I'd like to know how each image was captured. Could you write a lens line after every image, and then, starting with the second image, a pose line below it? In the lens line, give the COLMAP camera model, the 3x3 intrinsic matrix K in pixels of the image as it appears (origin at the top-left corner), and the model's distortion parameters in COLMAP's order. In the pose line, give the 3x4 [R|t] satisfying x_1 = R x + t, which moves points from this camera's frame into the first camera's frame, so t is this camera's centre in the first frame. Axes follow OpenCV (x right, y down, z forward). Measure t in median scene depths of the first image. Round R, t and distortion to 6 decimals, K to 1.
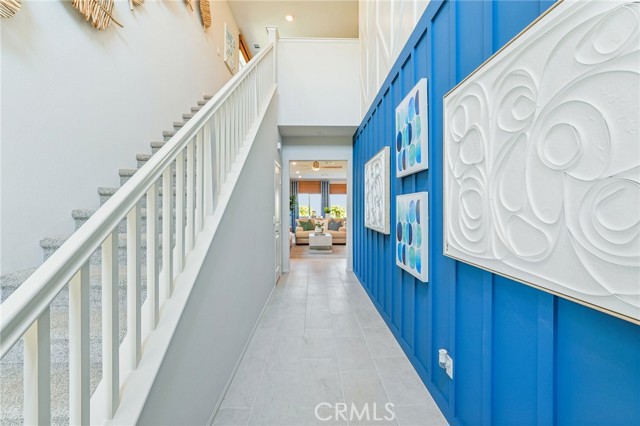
lens RADIAL K [[284.5, 0, 318.1], [0, 284.5, 209.8], [0, 0, 1]] dist [-0.007597, 0.000473]
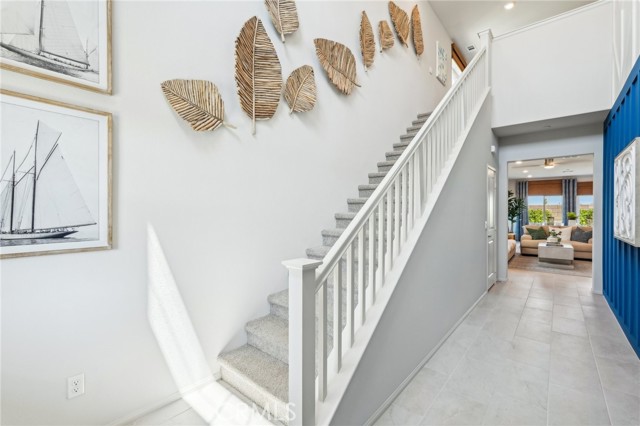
lens RADIAL K [[284.5, 0, 318.1], [0, 284.5, 209.8], [0, 0, 1]] dist [-0.007597, 0.000473]
pose [[0.748986, 0.000781, -0.662585, 0.068546], [-0.010122, 0.999896, -0.010264, -0.000938], [0.662508, 0.014394, 0.748916, -0.142599]]
